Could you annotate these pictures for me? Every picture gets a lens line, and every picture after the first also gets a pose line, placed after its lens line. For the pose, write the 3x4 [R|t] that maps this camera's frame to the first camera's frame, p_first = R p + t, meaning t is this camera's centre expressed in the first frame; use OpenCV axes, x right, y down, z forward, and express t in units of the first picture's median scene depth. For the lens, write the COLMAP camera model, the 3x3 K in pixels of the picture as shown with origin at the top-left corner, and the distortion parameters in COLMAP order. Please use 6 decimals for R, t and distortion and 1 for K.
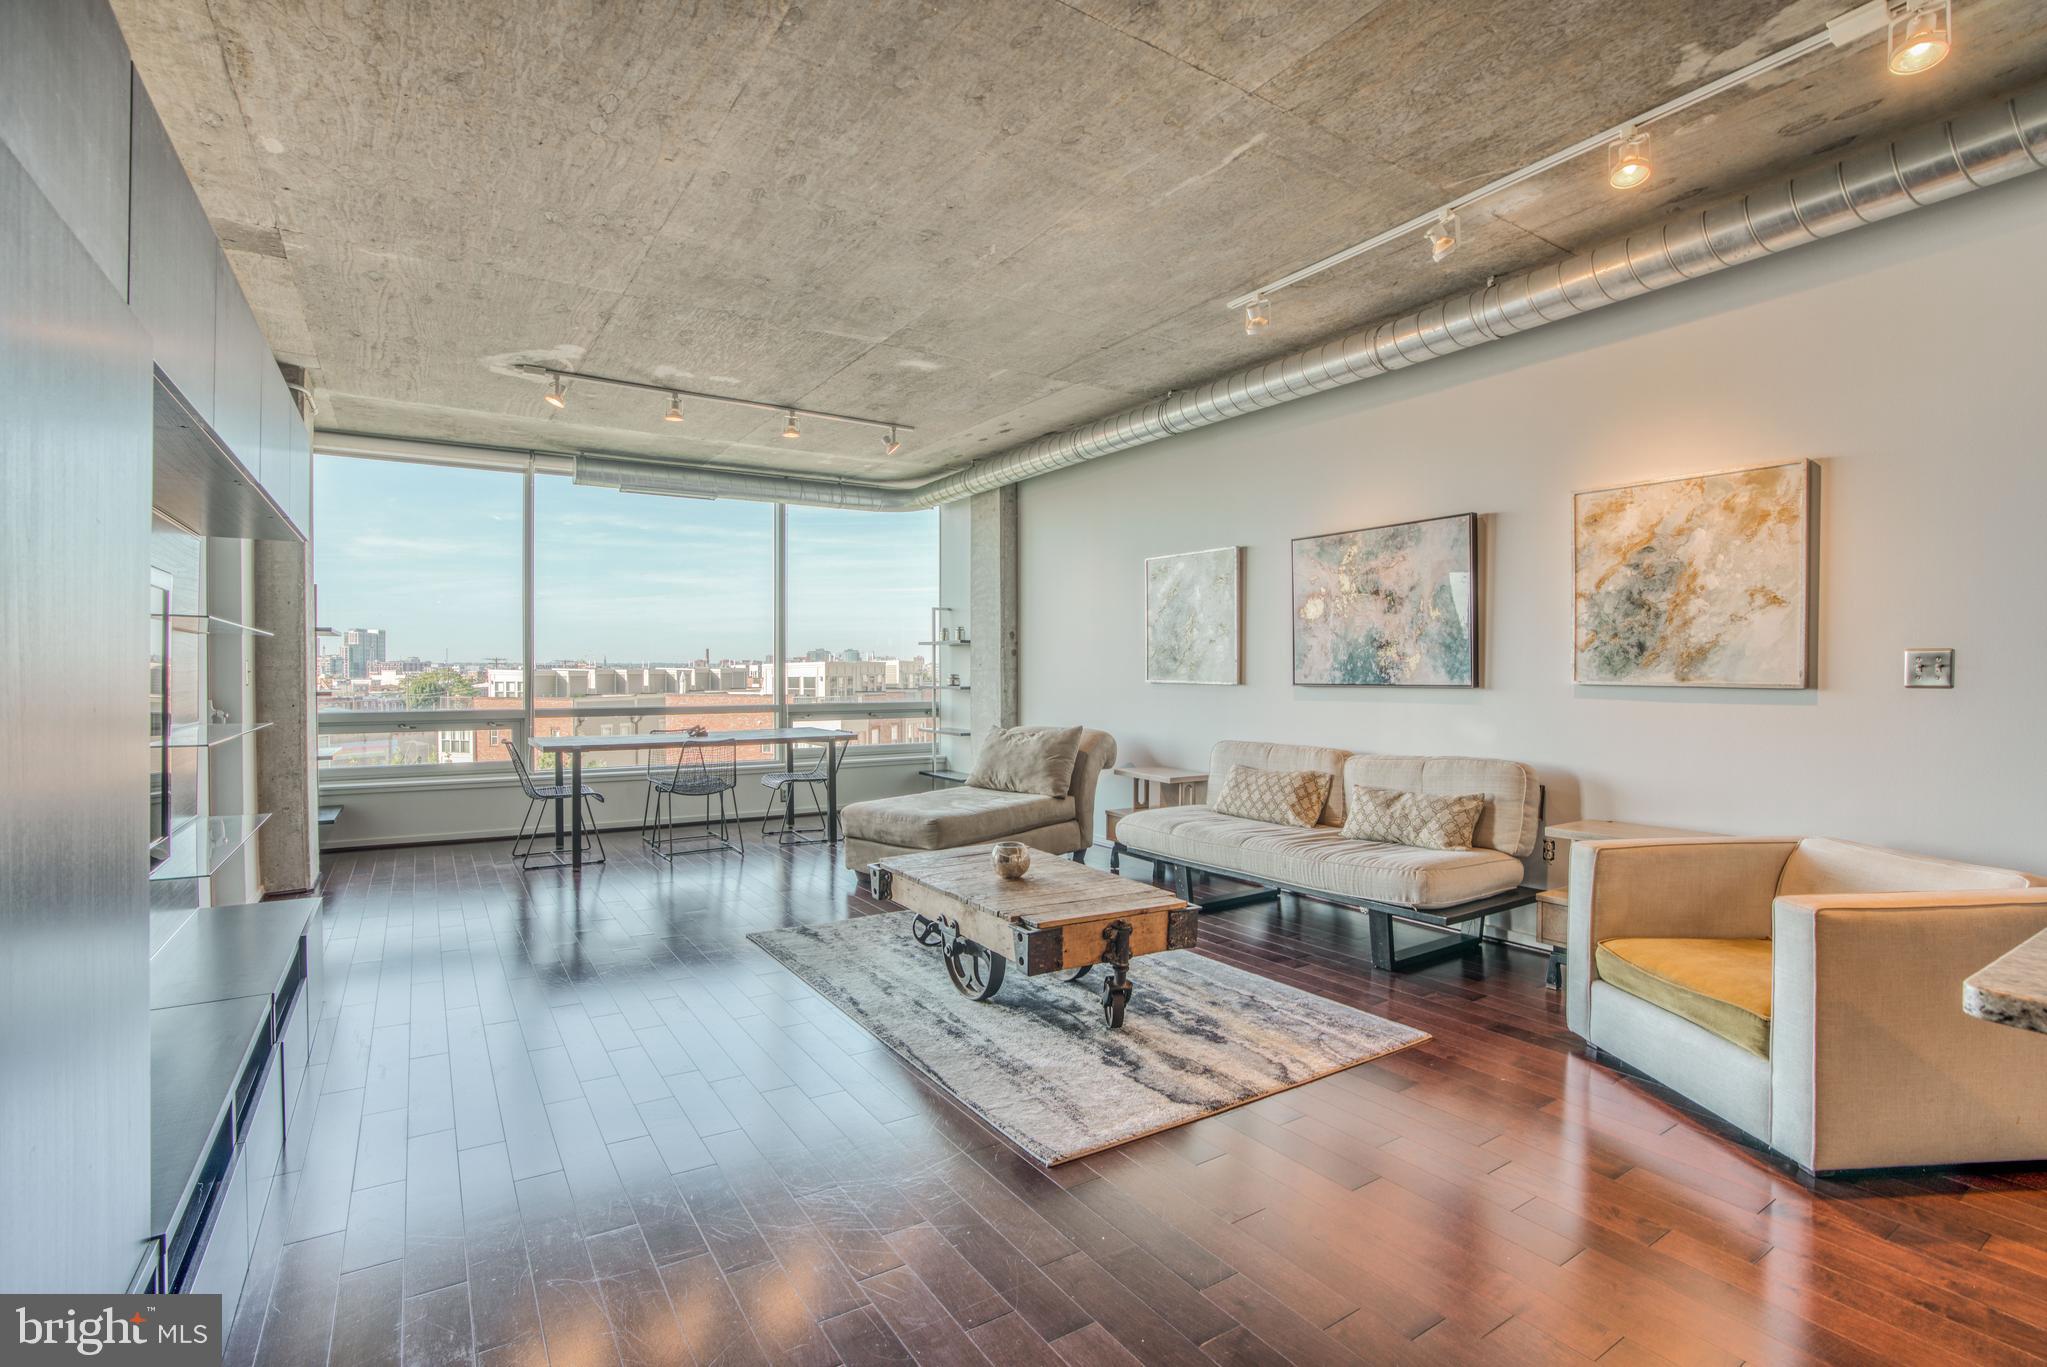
lens RADIAL K [[943.8, 0, 1005.2], [0, 943.8, 680.5], [0, 0, 1]] dist [-0.076226, 0.030608]
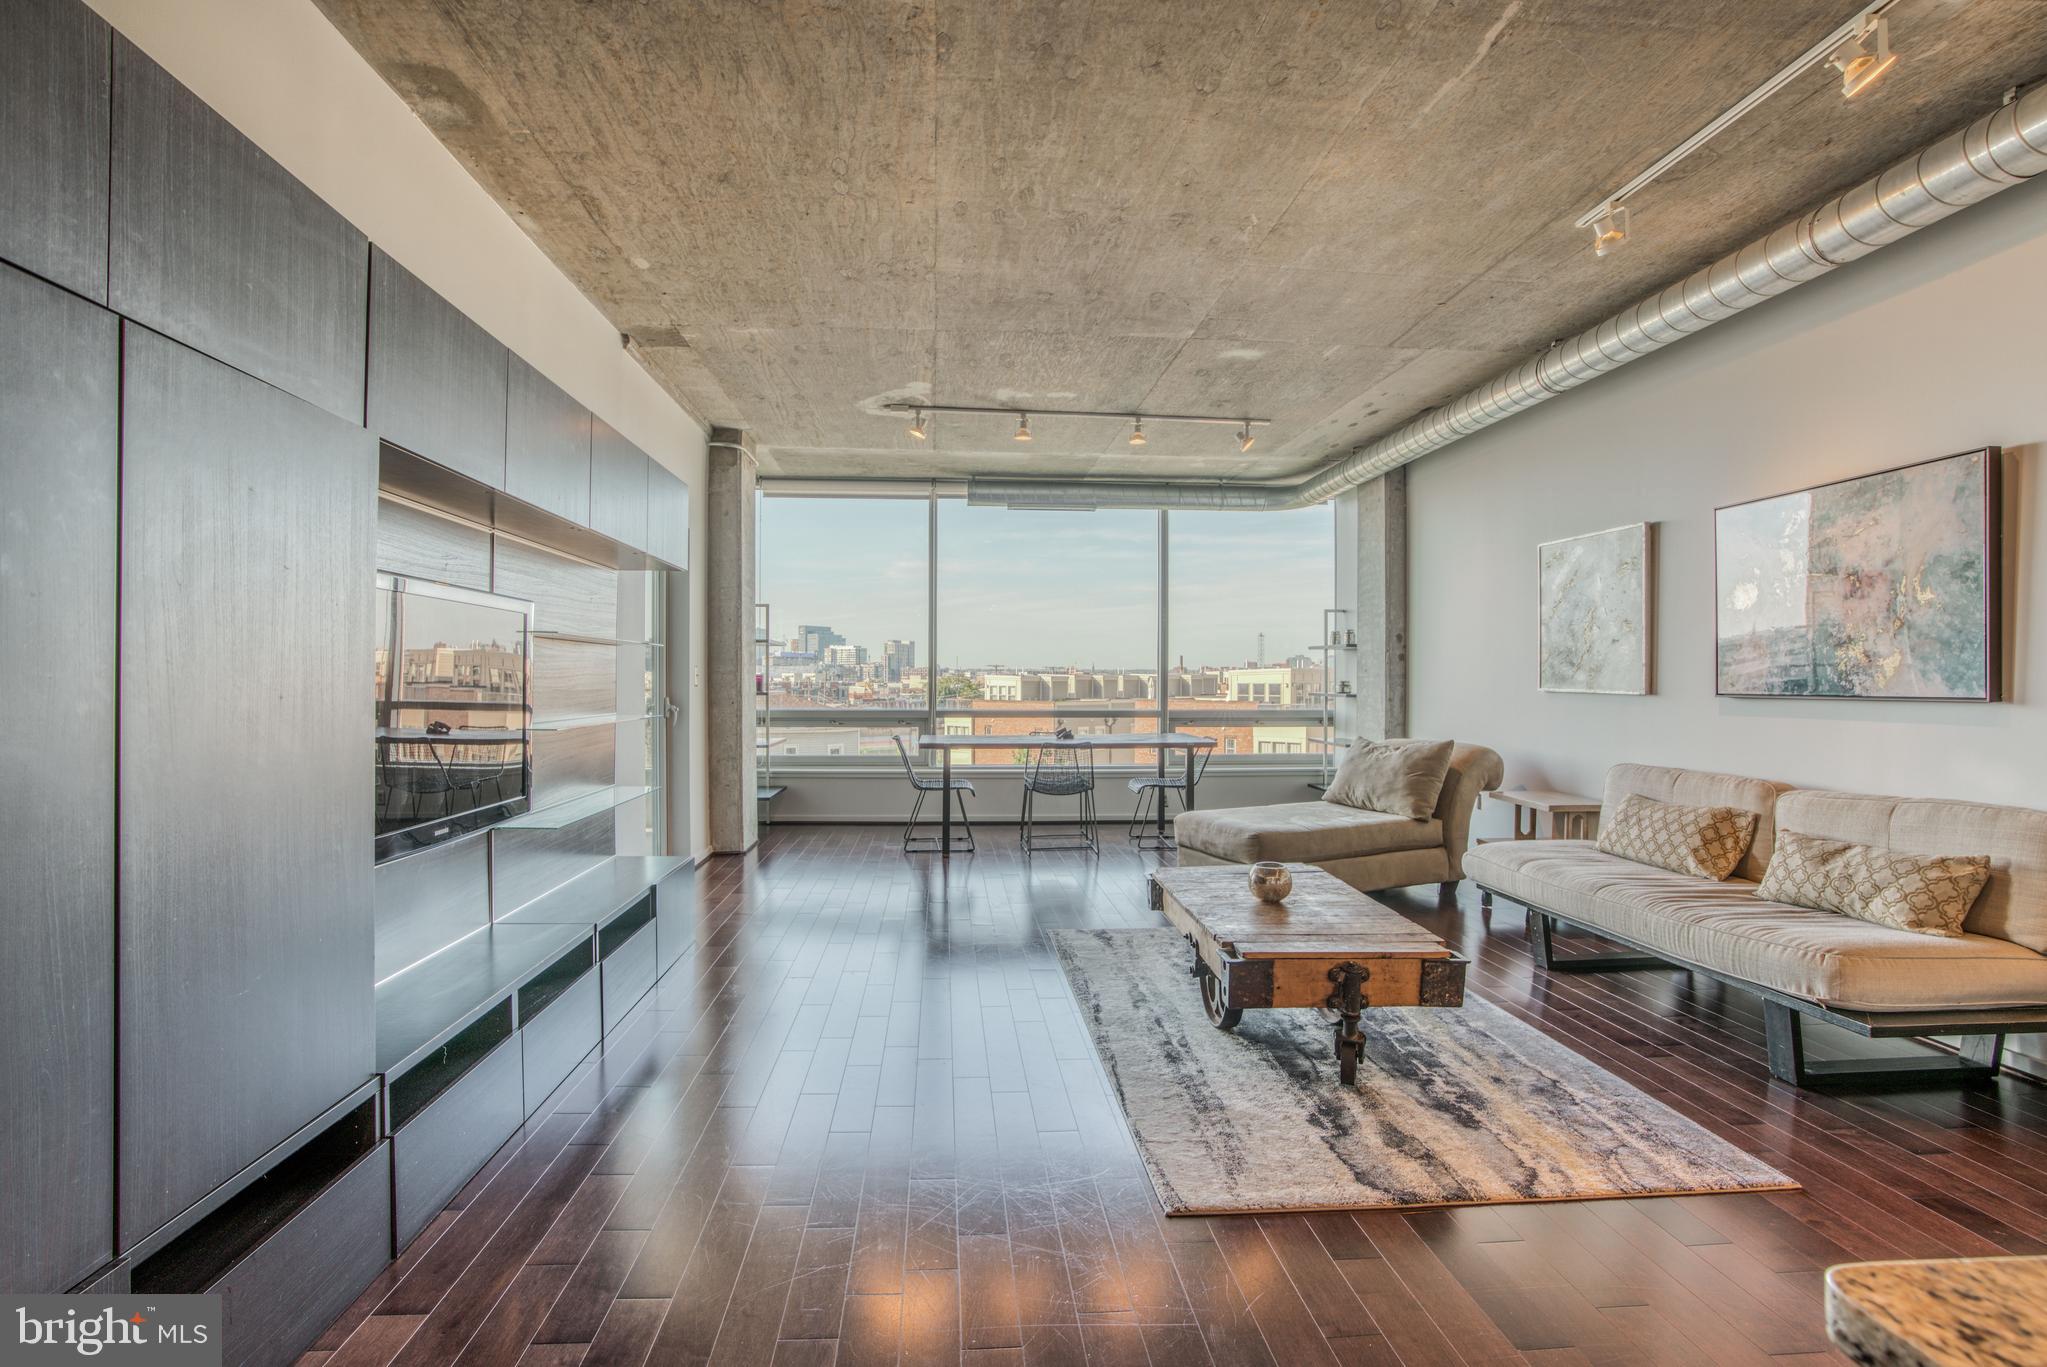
lens RADIAL K [[944.1, 0, 1008.1], [0, 944.1, 689.4], [0, 0, 1]] dist [-0.072621, 0.029448]
pose [[0.879614, 0.008608, -0.475611, 0.156392], [-0.007407, 0.999963, 0.004400, 0.000734], [0.475631, -0.000347, 0.879645, 0.056082]]
